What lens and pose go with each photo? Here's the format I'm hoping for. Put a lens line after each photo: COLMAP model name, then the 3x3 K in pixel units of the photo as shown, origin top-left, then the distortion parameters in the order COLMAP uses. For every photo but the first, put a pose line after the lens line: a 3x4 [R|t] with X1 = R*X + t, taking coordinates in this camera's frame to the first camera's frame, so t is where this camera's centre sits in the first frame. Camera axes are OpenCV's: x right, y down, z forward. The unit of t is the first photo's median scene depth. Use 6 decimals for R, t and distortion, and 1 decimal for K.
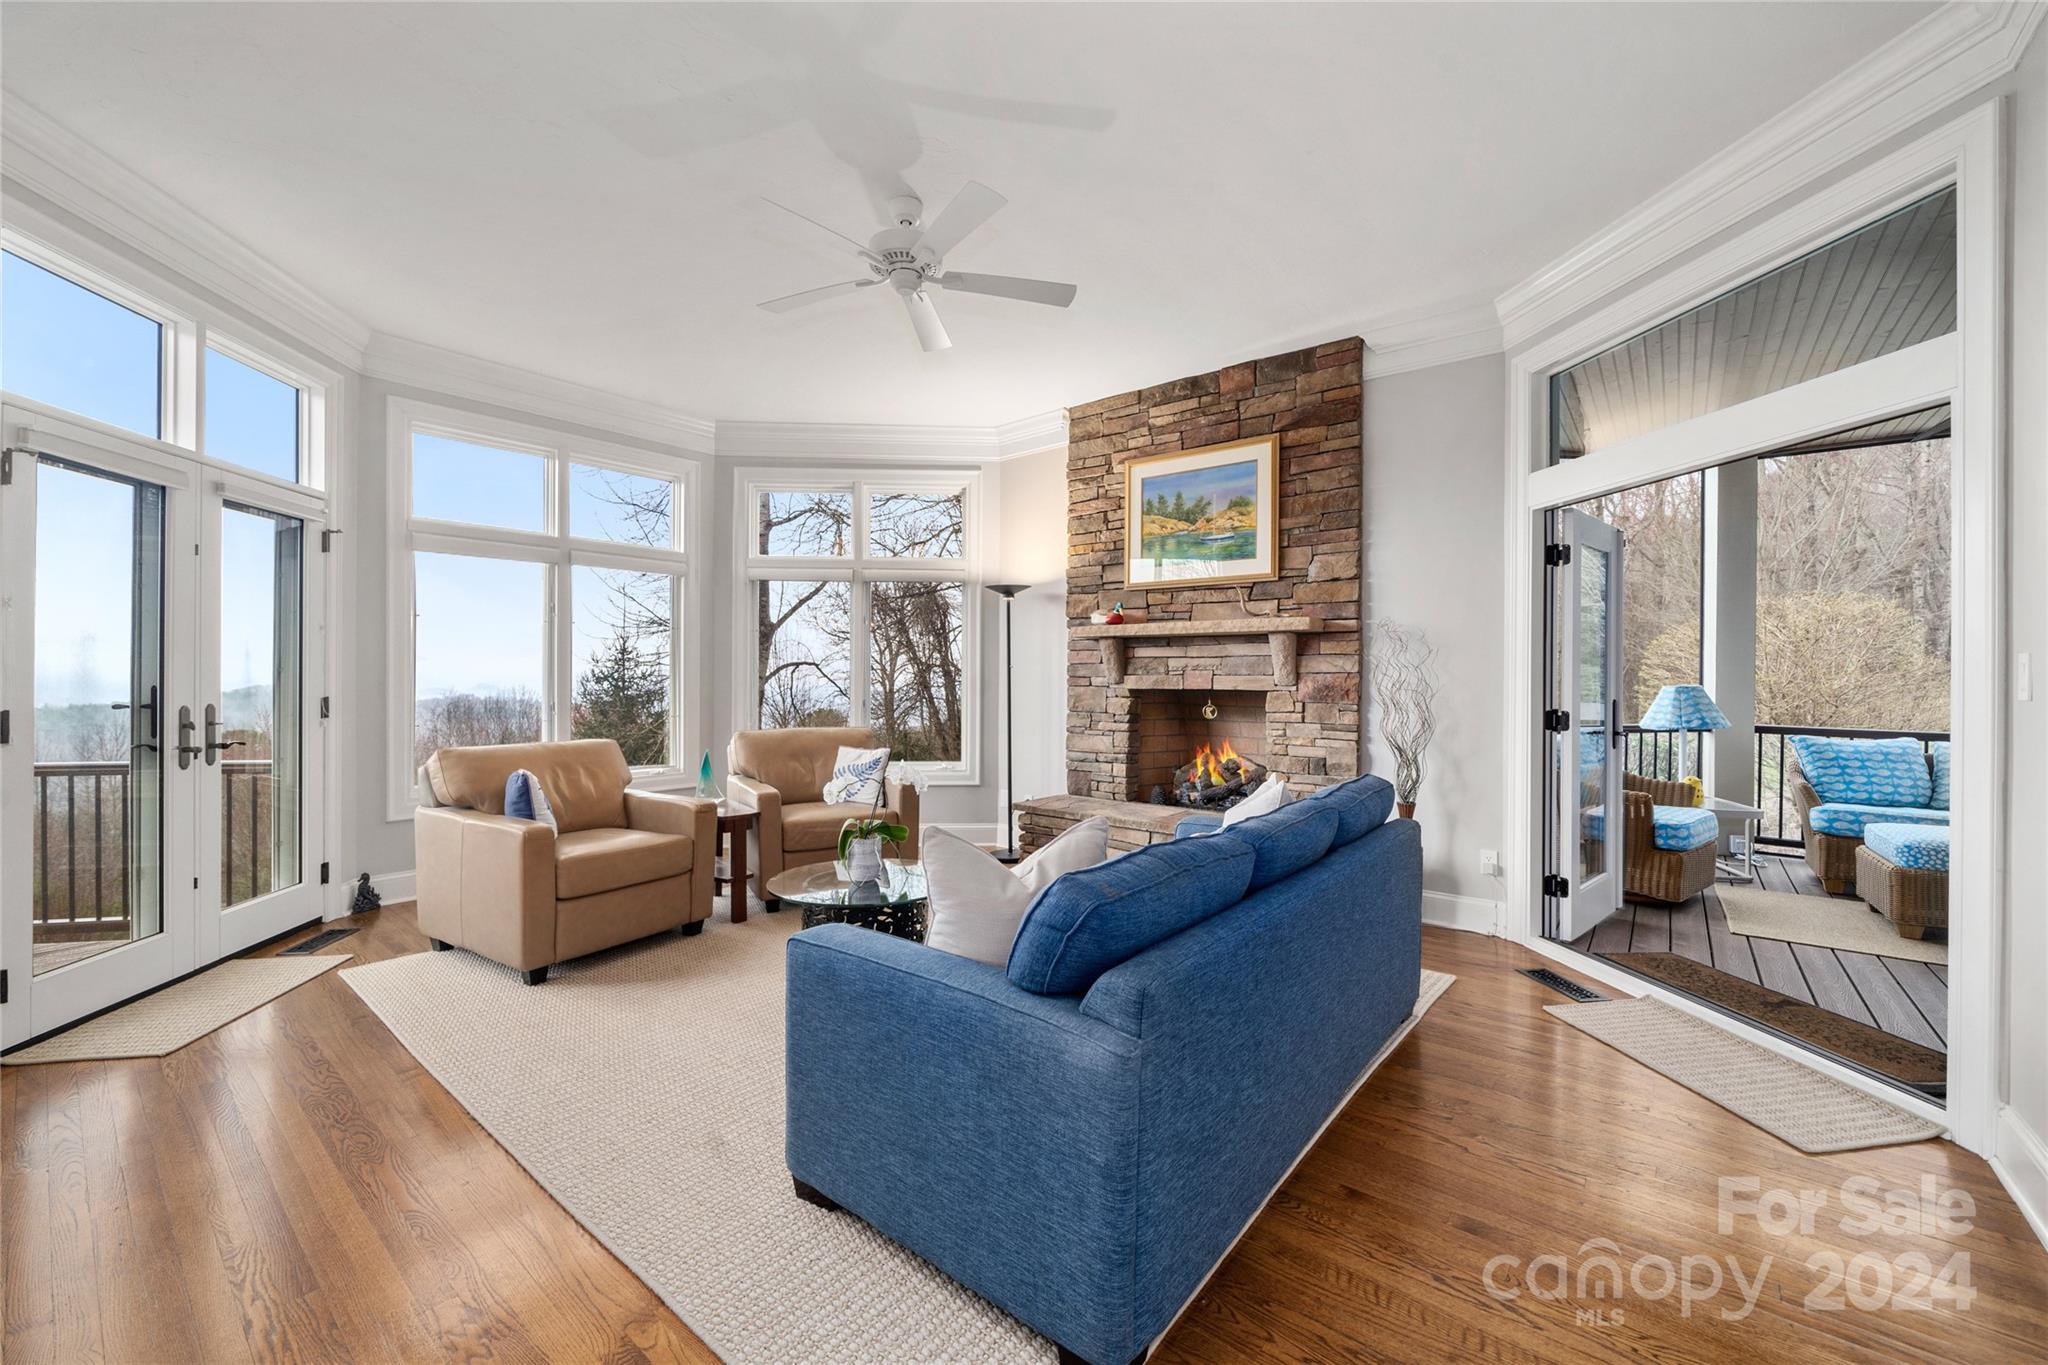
lens RADIAL K [[793.4, 0, 1034.2], [0, 793.4, 673.1], [0, 0, 1]] dist [0.003551, 0.000300]
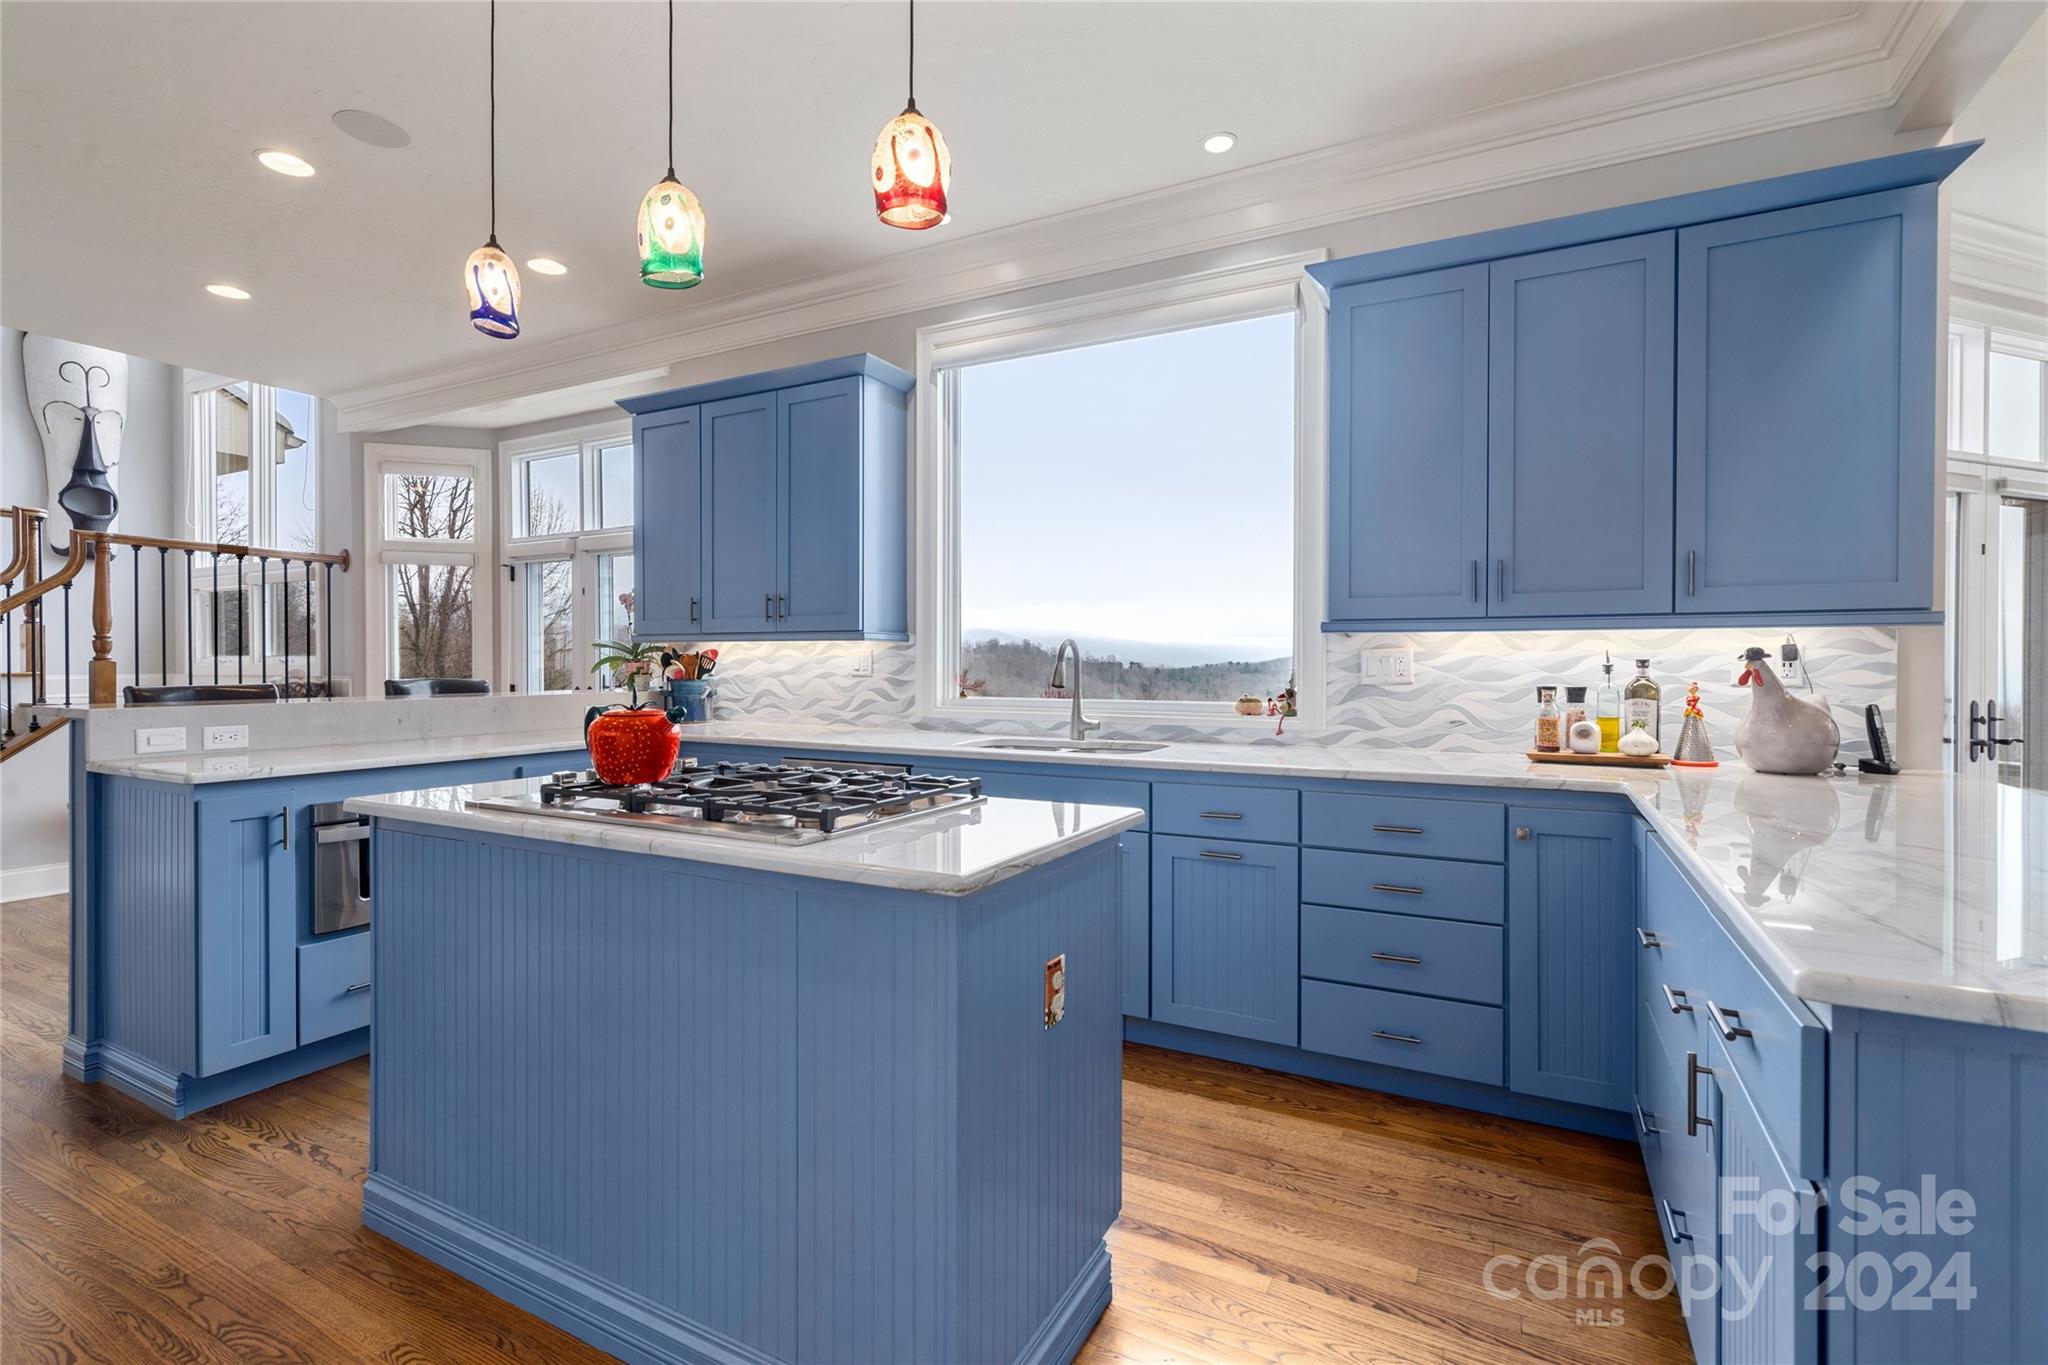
lens RADIAL K [[931.7, 0, 1028.0], [0, 931.7, 677.6], [0, 0, 1]] dist [-0.001553, 0.000017]
pose [[0.203256, 0.006209, -0.979106, -0.120307], [0.000660, 0.999979, 0.006478, 0.002328], [0.979125, -0.001963, 0.203247, -0.442196]]
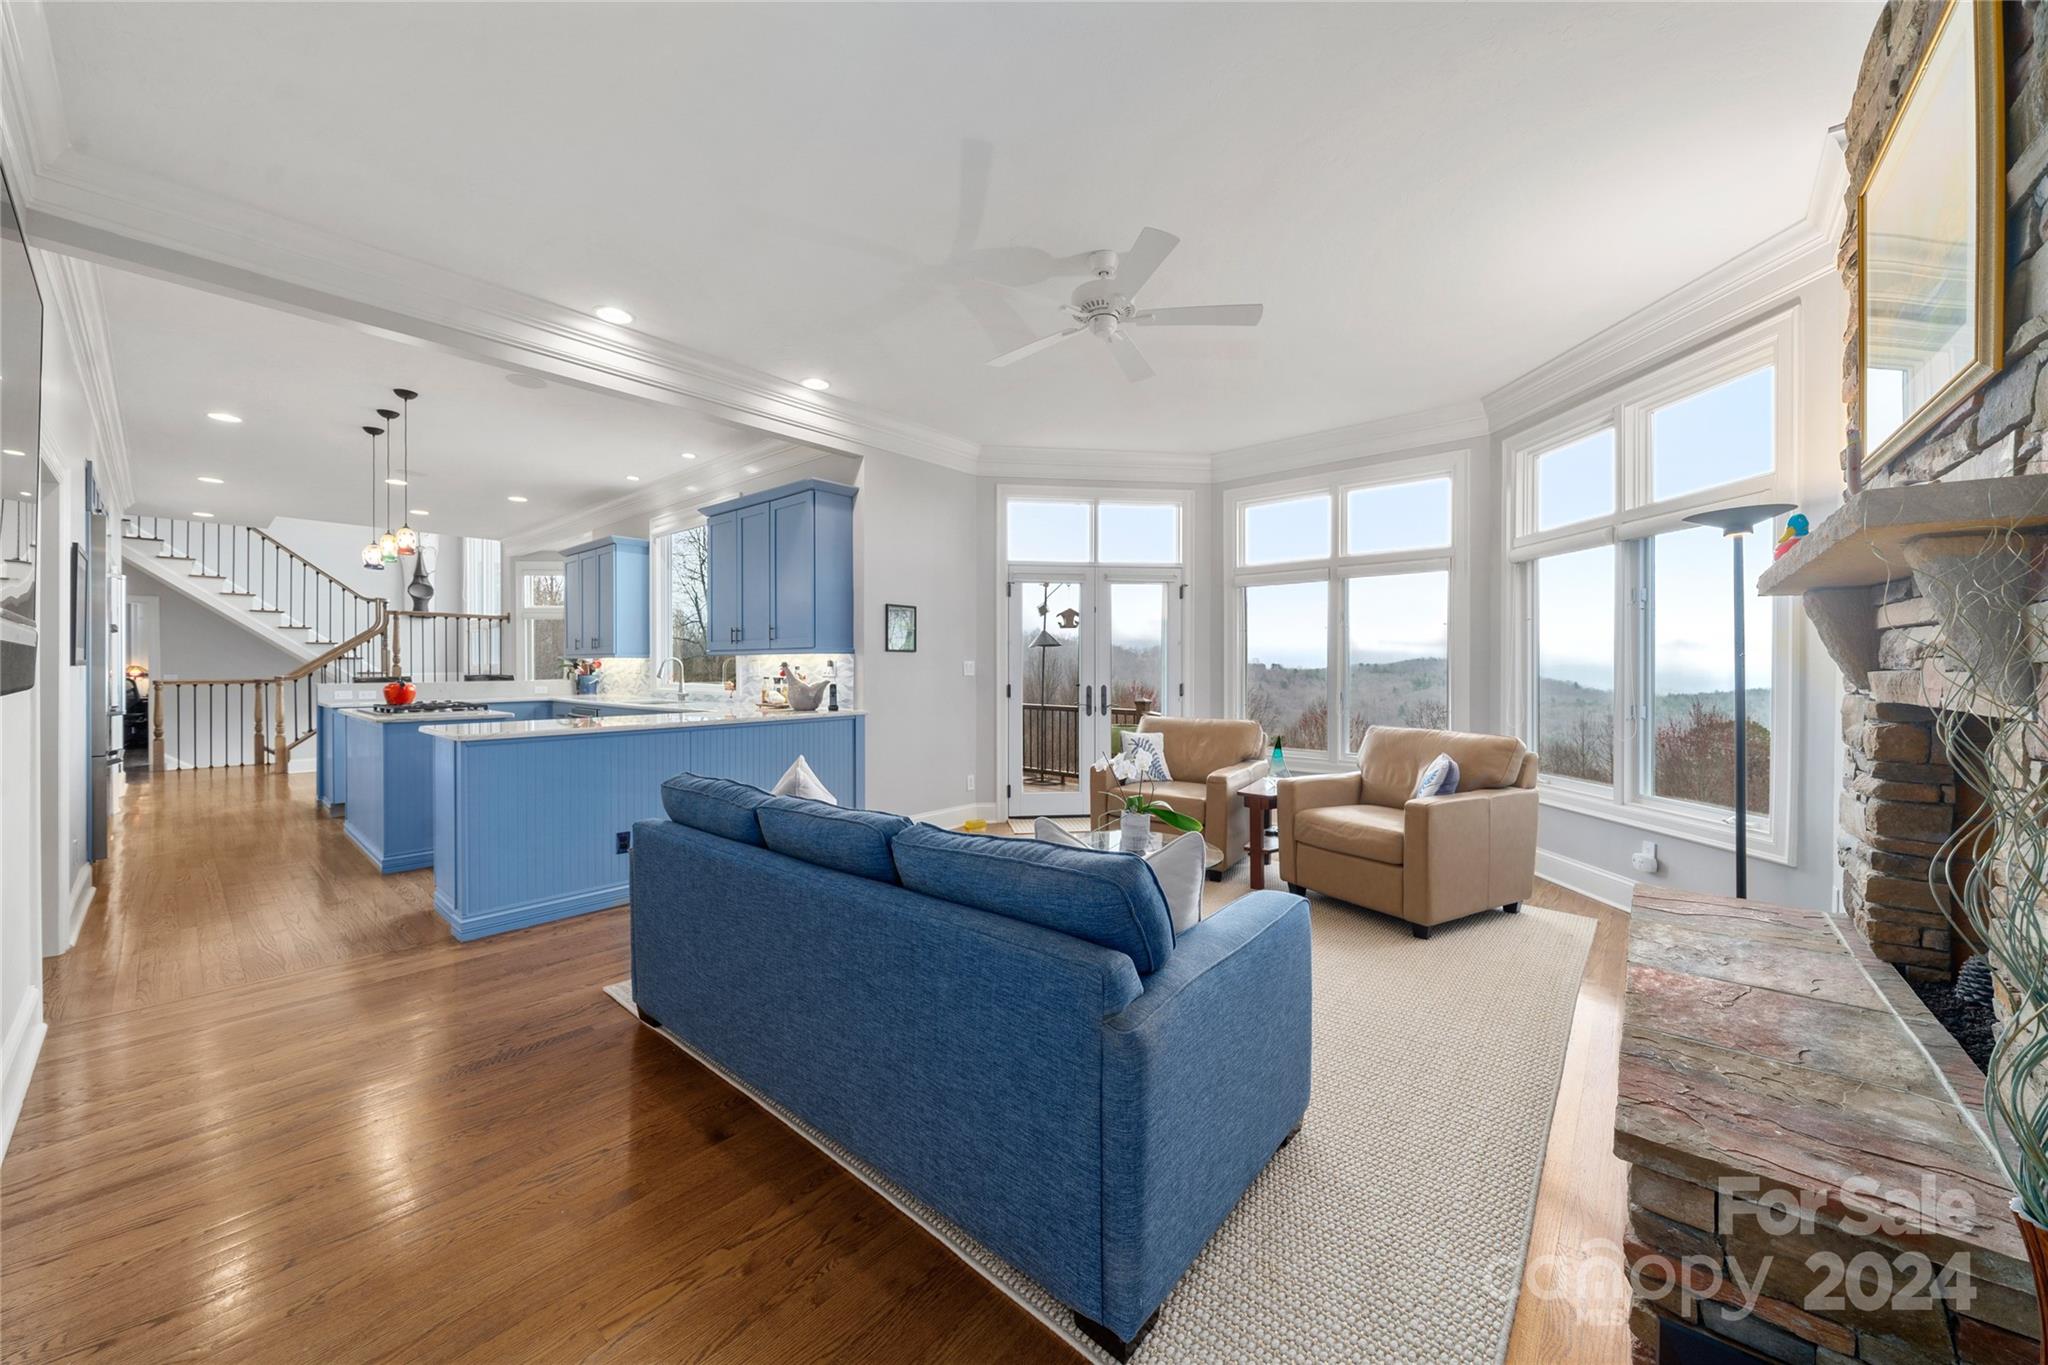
lens RADIAL K [[732.8, 0, 1017.5], [0, 732.8, 671.1], [0, 0, 1]] dist [-0.001980, -0.000027]
pose [[-0.022215, -0.001171, -0.999753, 0.809522], [0.000333, 0.999999, -0.001179, 0.005452], [0.999753, -0.000359, -0.022215, 0.820214]]
